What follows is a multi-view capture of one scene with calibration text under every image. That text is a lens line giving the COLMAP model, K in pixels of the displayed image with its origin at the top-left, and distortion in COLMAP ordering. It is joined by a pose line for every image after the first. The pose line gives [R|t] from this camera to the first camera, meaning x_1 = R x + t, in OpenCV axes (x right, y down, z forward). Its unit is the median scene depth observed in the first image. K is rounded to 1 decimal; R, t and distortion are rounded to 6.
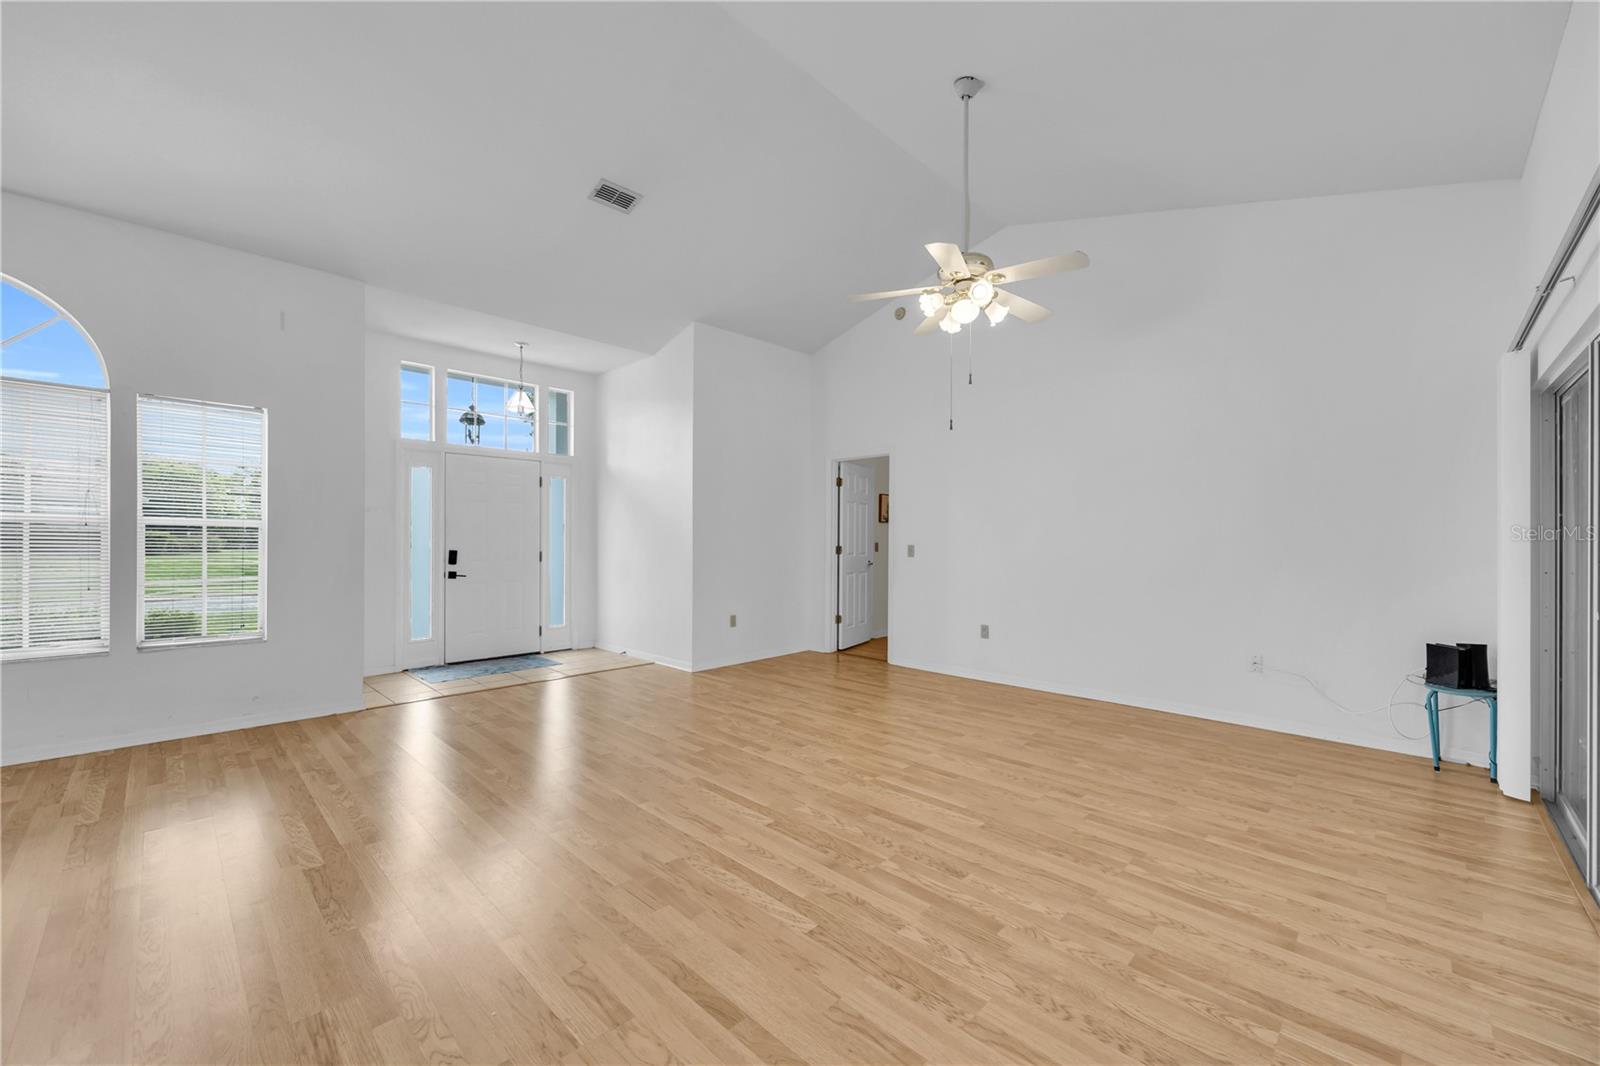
lens RADIAL K [[617.2, 0, 820.3], [0, 617.2, 549.6], [0, 0, 1]] dist [-0.000718, -0.001667]
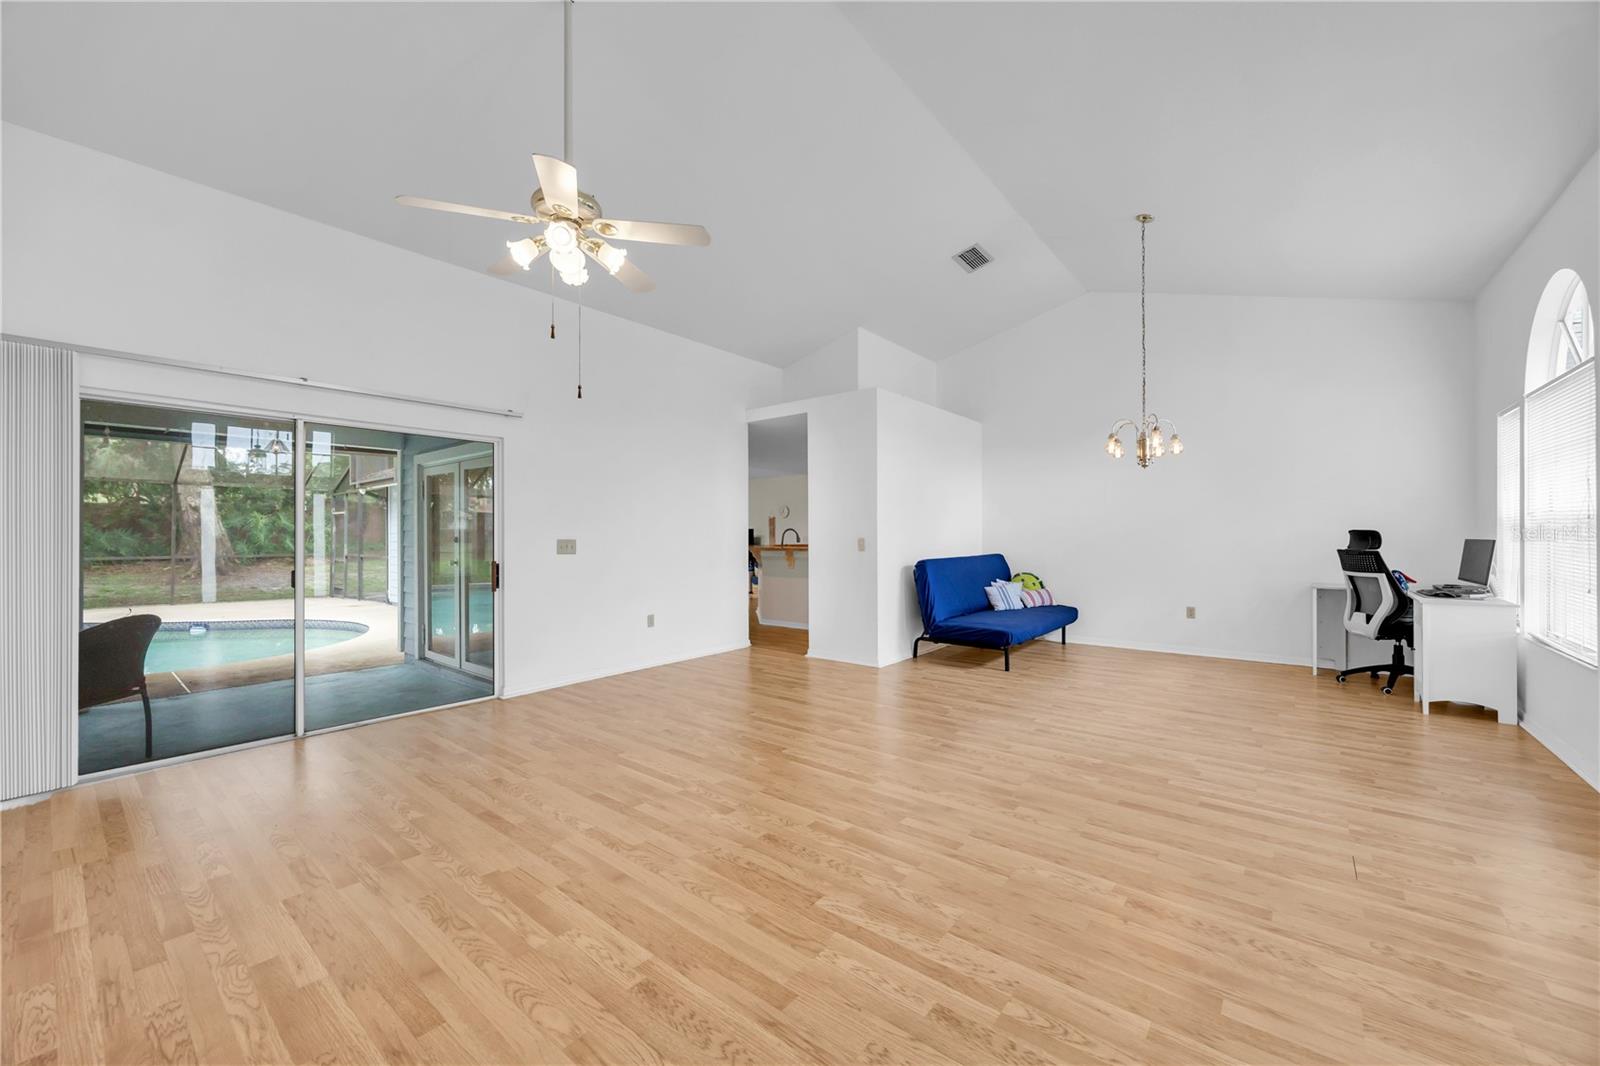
lens RADIAL K [[617.2, 0, 812.7], [0, 617.2, 529.6], [0, 0, 1]] dist [-0.000718, -0.001667]
pose [[-0.996500, -0.000219, -0.083587, -0.024634], [-0.000686, 0.999984, 0.005551, -0.027036], [0.083585, 0.005589, -0.996485, 1.781220]]
